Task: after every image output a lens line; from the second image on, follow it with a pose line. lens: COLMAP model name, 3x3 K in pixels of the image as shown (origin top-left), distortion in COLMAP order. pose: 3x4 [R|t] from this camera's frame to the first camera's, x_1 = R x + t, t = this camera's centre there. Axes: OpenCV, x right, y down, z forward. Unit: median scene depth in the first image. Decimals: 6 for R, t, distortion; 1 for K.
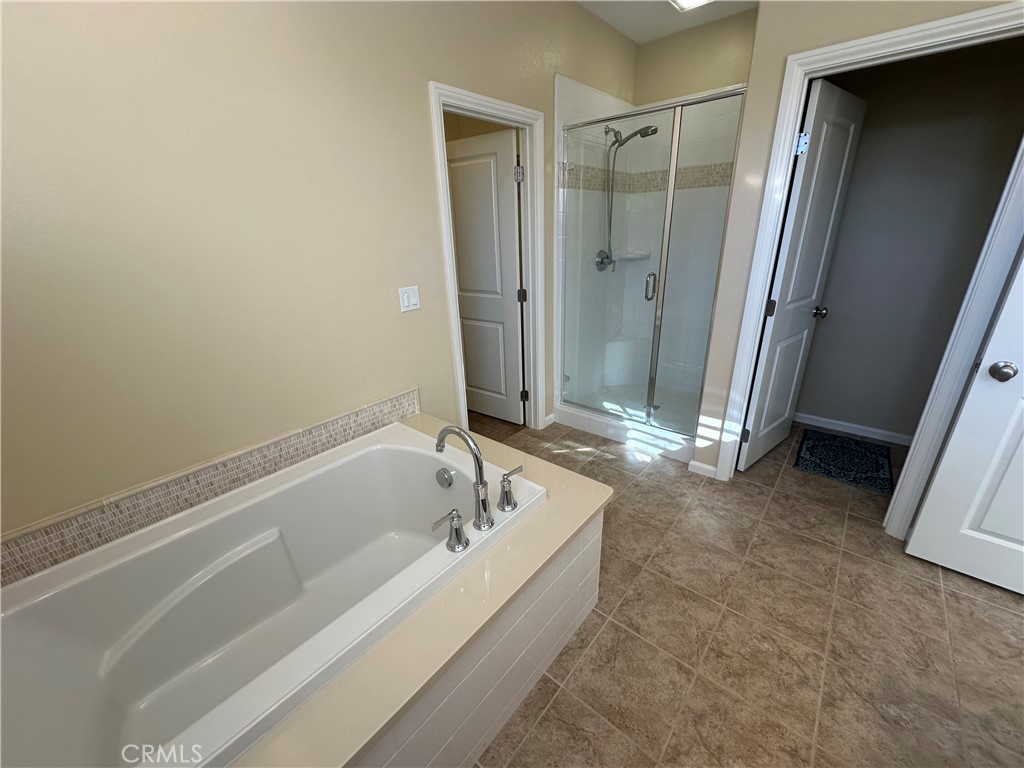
lens RADIAL K [[408.2, 0, 511.1], [0, 408.2, 384.4], [0, 0, 1]] dist [-0.001517, 0.000056]
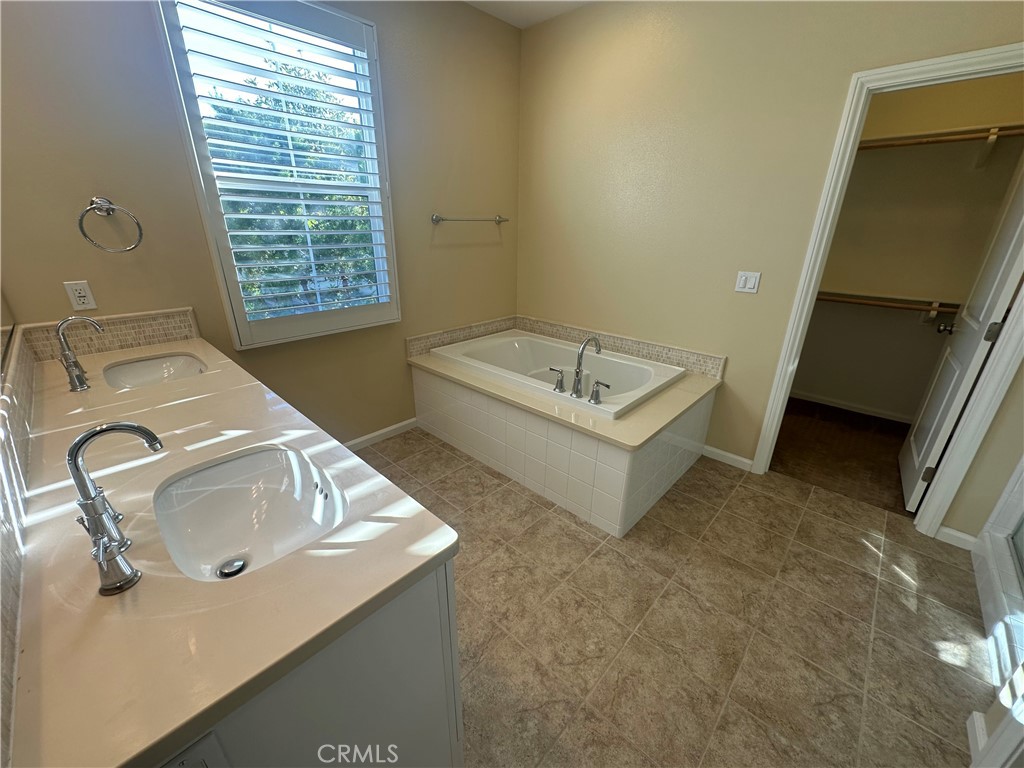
lens RADIAL K [[408.2, 0, 509.4], [0, 408.2, 384.6], [0, 0, 1]] dist [-0.001517, 0.000056]
pose [[-0.050602, 0.395437, -0.917098, 1.245340], [-0.367090, 0.846630, 0.385308, -0.207722], [0.928808, 0.356155, 0.102320, 0.459140]]
